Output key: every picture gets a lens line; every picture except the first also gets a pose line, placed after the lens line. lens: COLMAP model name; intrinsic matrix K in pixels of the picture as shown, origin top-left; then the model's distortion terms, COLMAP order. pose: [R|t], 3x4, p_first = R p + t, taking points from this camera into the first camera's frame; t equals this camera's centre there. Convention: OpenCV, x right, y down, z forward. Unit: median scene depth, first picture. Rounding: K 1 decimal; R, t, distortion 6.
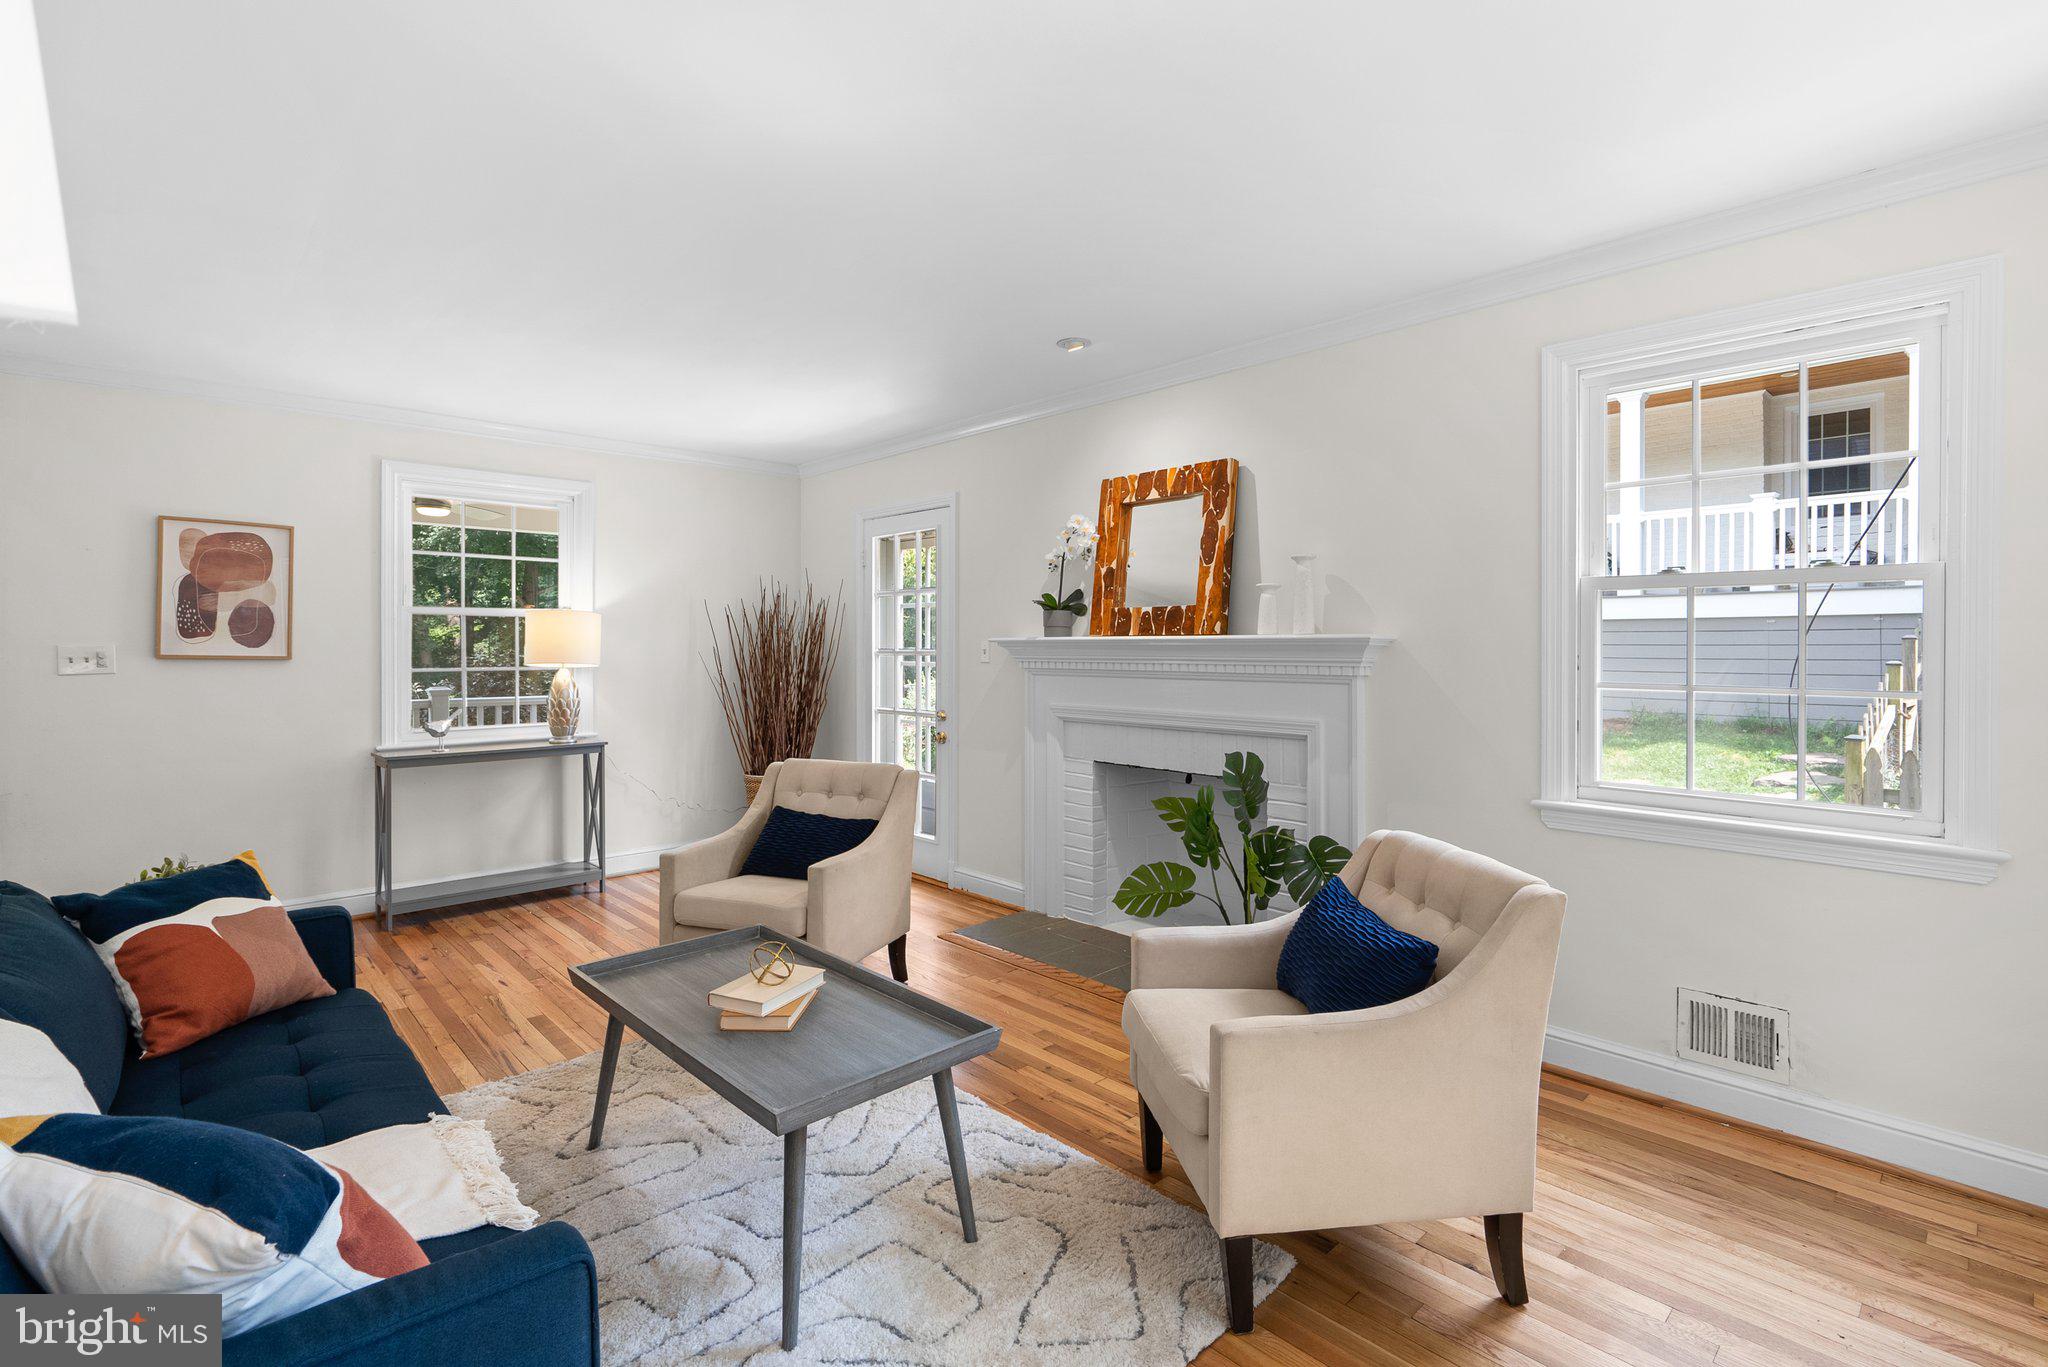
lens RADIAL K [[944.8, 0, 1019.5], [0, 944.8, 646.7], [0, 0, 1]] dist [-0.000867, 0.000004]
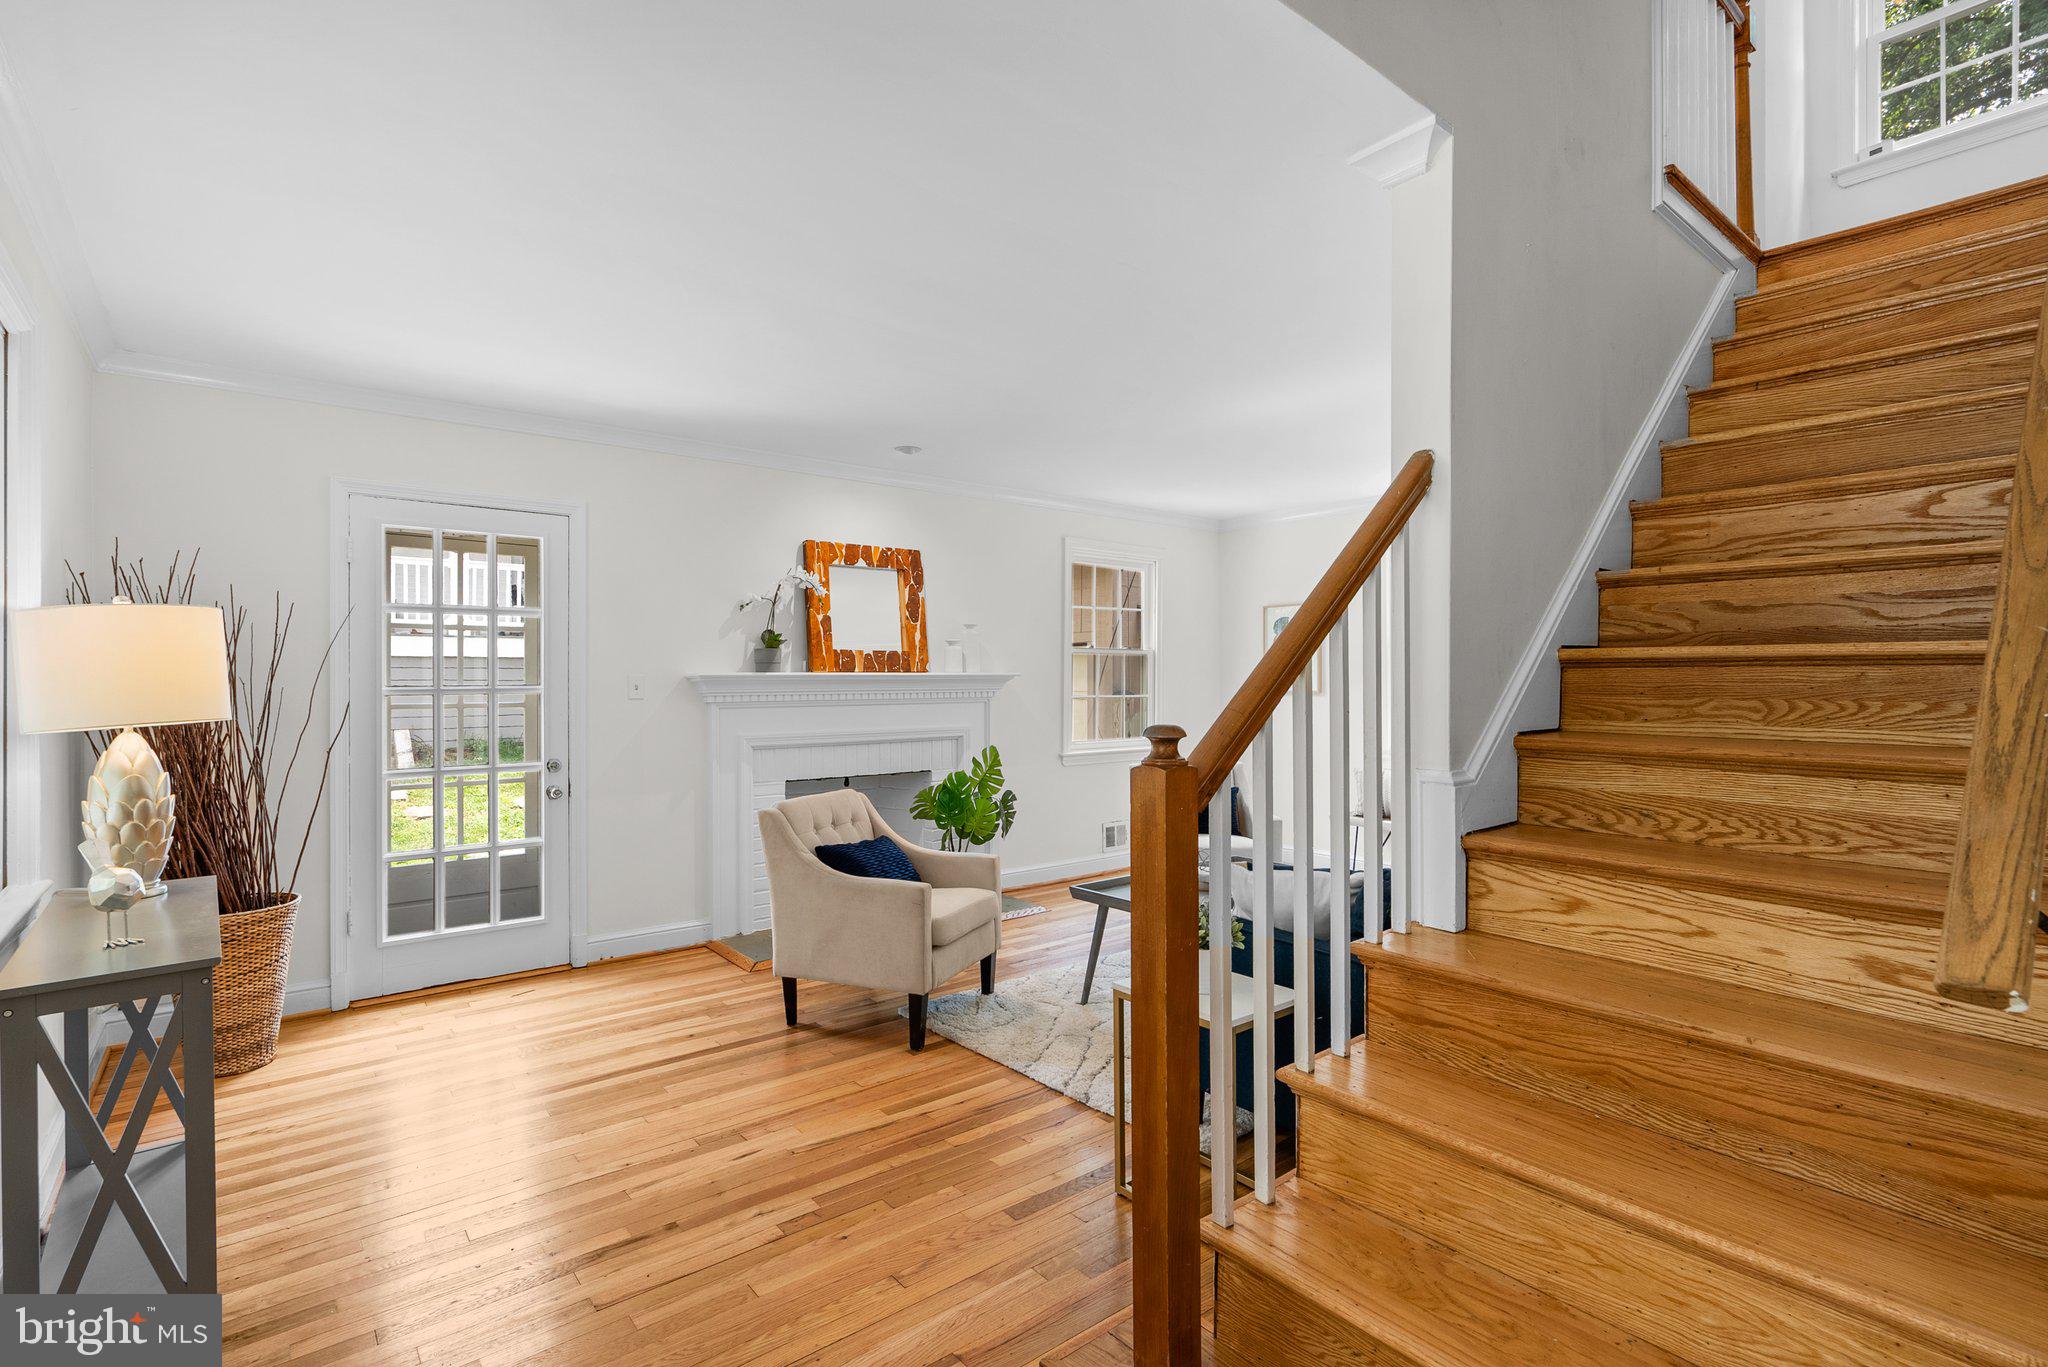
lens RADIAL K [[961.8, 0, 1018.5], [0, 961.8, 679.3], [0, 0, 1]] dist [-0.005216, 0.000493]
pose [[0.090337, 0.000387, 0.995911, -1.155886], [0.004627, 0.999989, -0.000809, -0.000171], [-0.995901, 0.004681, 0.090334, 0.672006]]
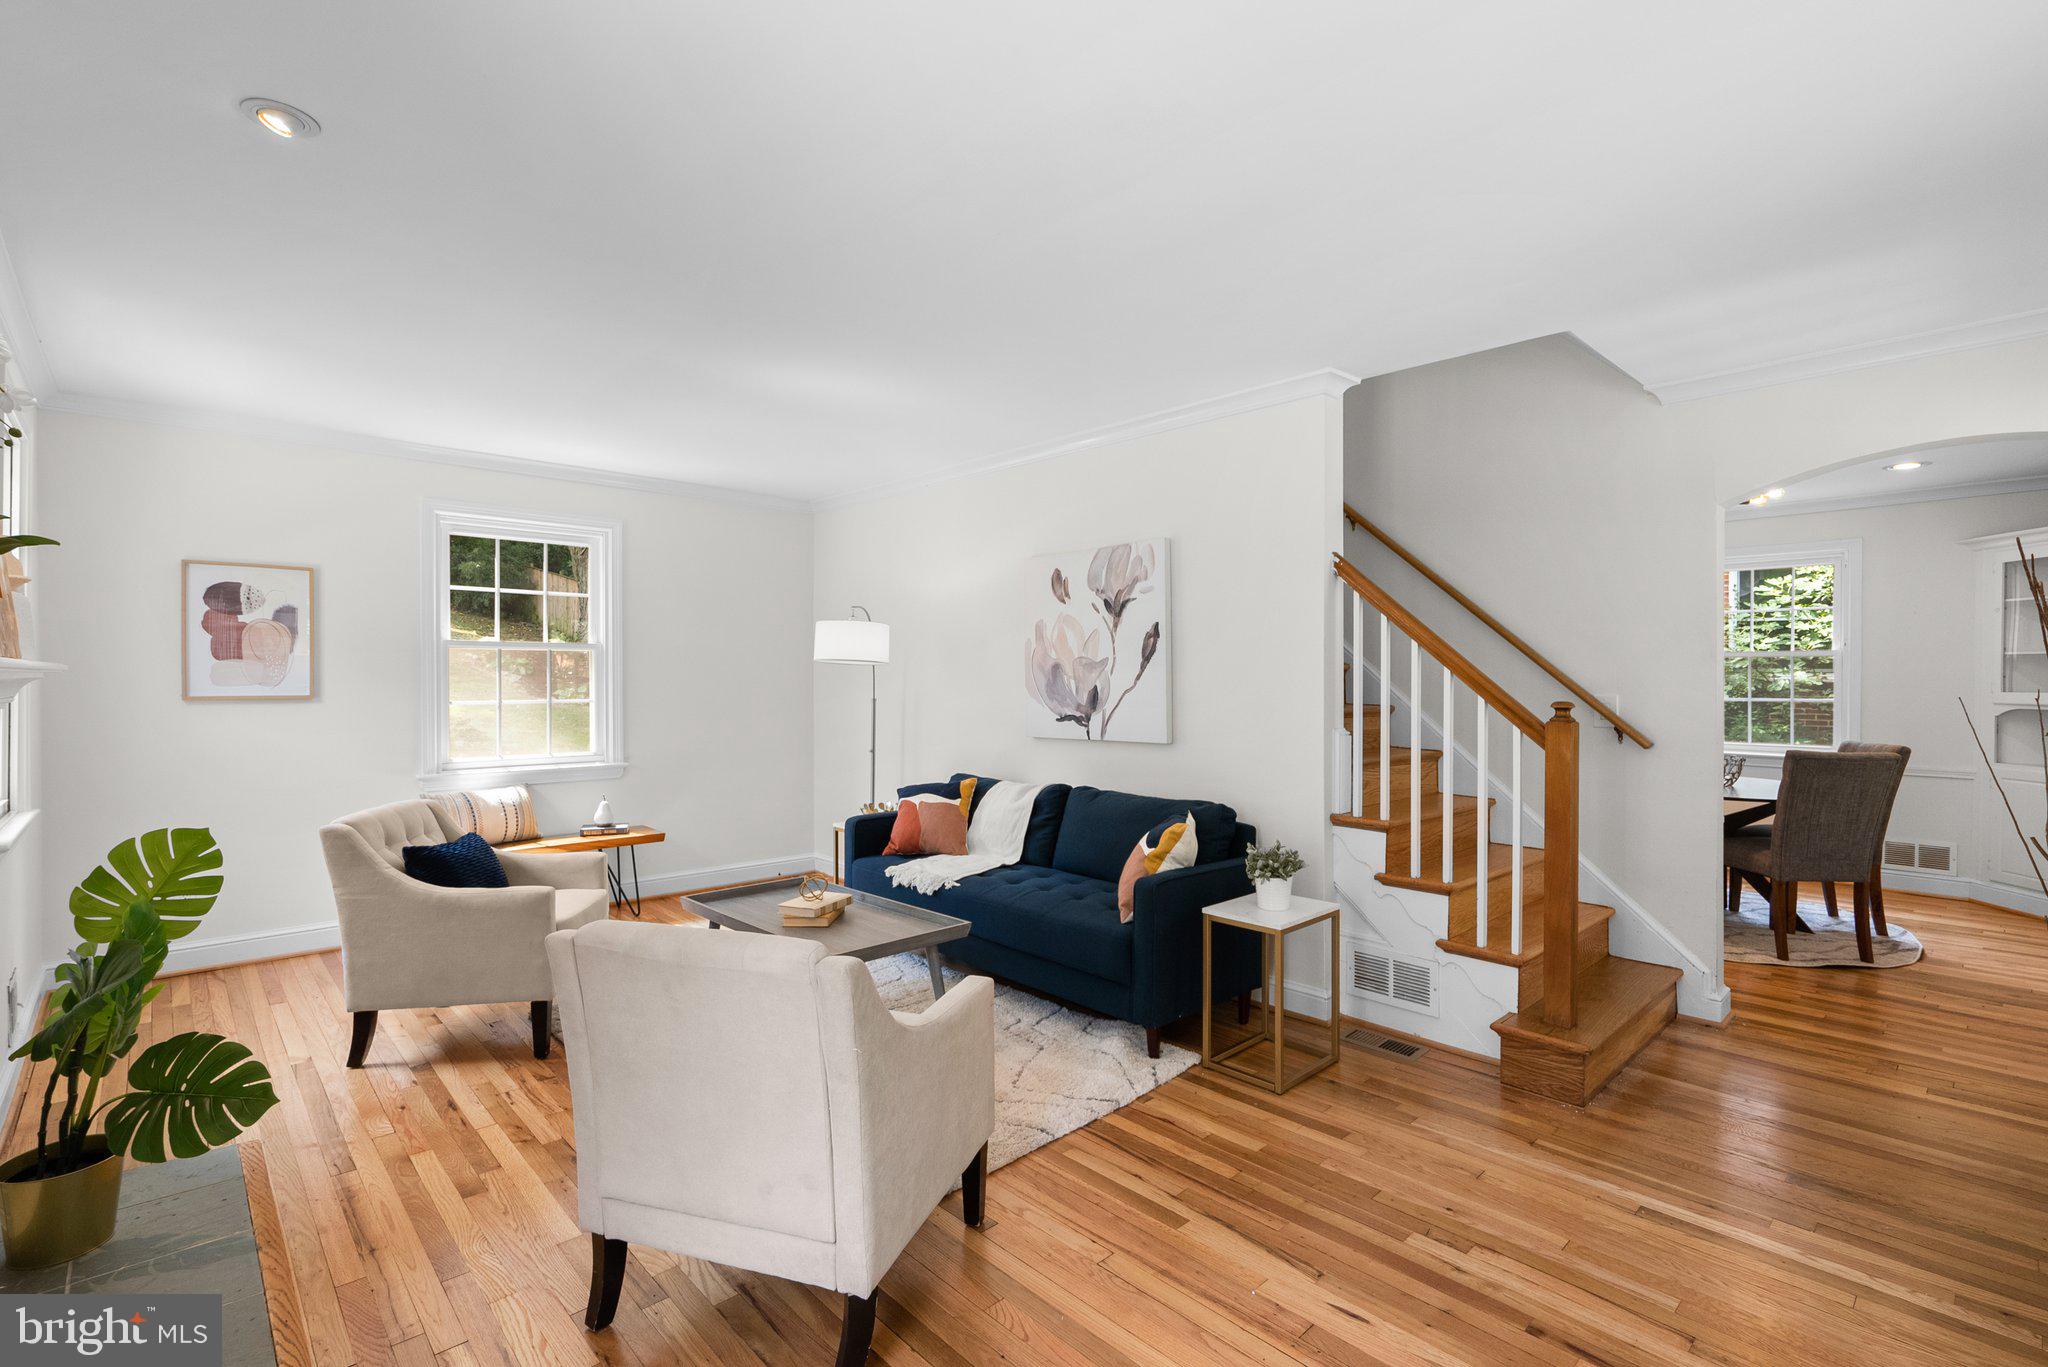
lens RADIAL K [[961.8, 0, 1018.5], [0, 961.8, 679.3], [0, 0, 1]] dist [-0.005216, 0.000493]
pose [[-0.999940, -0.000066, 0.010922, -0.338253], [-0.000029, 0.999994, 0.003390, -0.001187], [-0.010922, 0.003390, -0.999935, 1.423774]]
